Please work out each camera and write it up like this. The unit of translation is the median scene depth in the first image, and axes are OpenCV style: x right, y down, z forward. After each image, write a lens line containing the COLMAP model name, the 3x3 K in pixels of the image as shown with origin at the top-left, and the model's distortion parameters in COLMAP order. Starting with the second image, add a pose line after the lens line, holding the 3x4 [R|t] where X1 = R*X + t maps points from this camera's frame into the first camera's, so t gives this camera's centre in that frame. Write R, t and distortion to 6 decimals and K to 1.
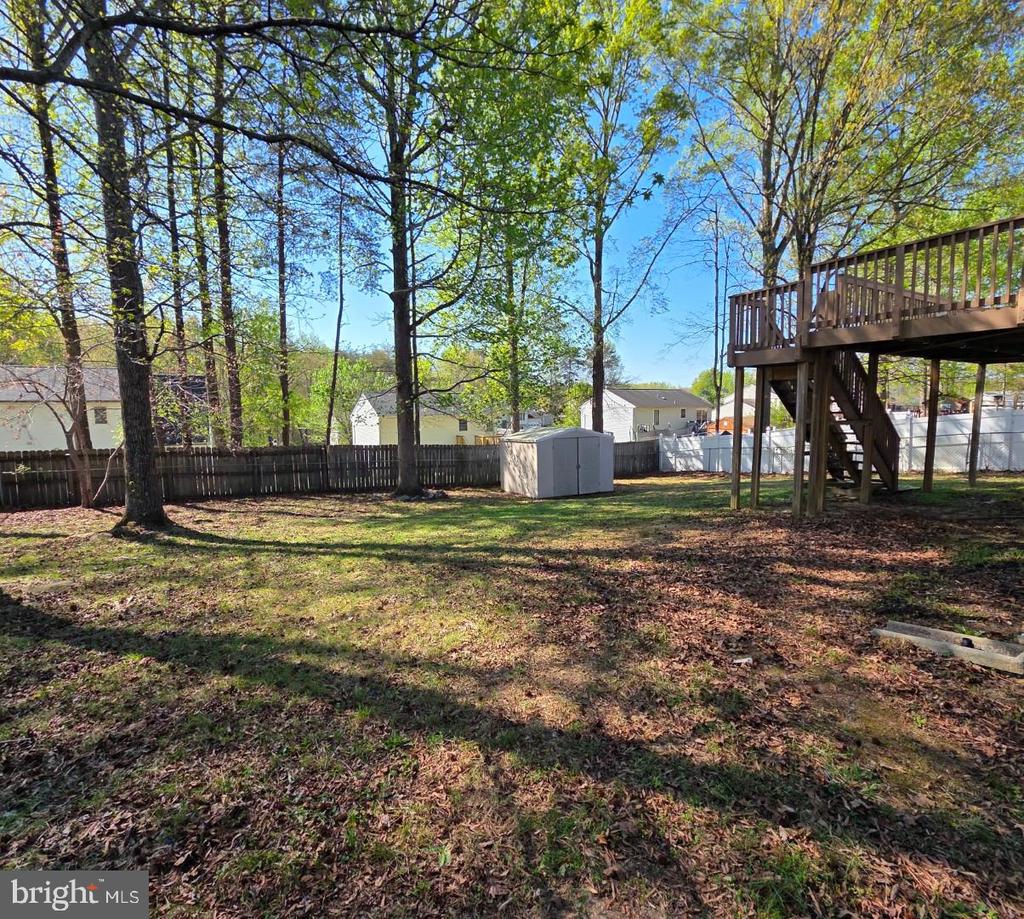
lens RADIAL K [[507.2, 0, 512.0], [0, 507.2, 459.5], [0, 0, 1]] dist [0.000315, -0.001102]
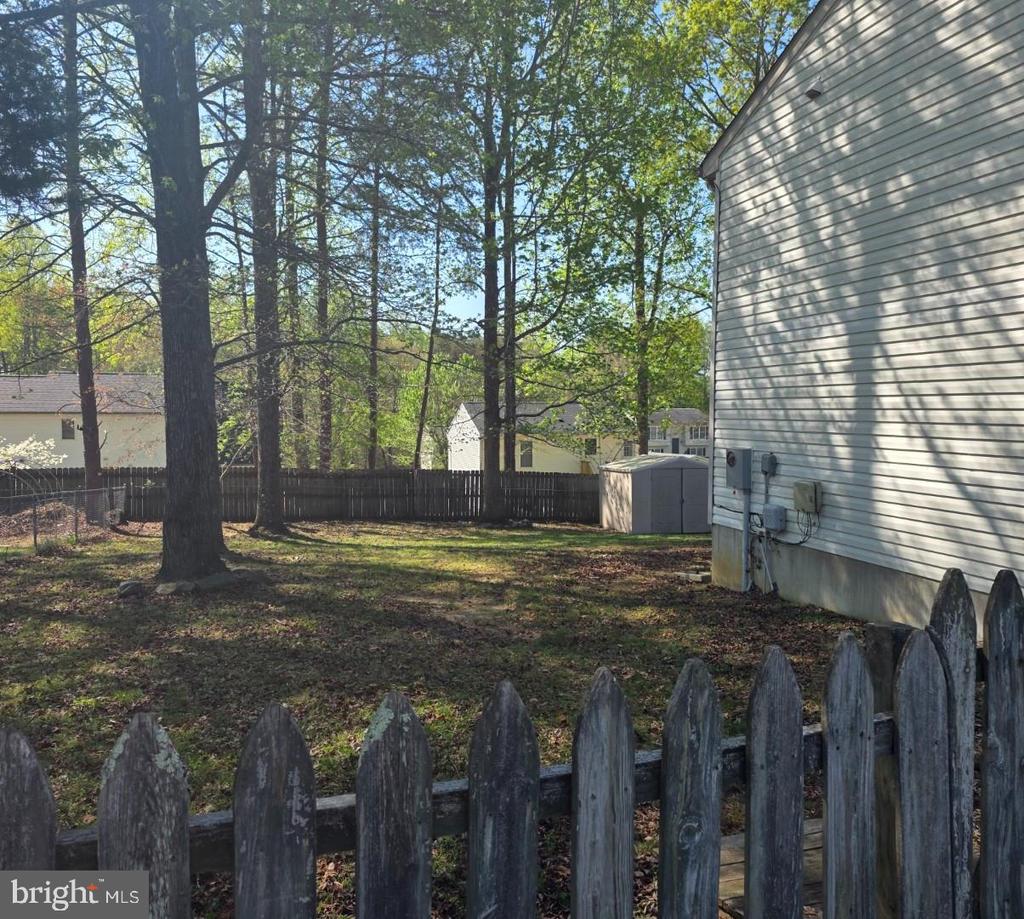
lens RADIAL K [[816.3, 0, 528.9], [0, 816.3, 454.6], [0, 0, 1]] dist [0.085160, -0.075449]
pose [[0.976898, 0.021637, -0.212607, 0.160261], [-0.032803, 0.998253, -0.049134, 0.012246], [0.211173, 0.054973, 0.975902, -0.427075]]
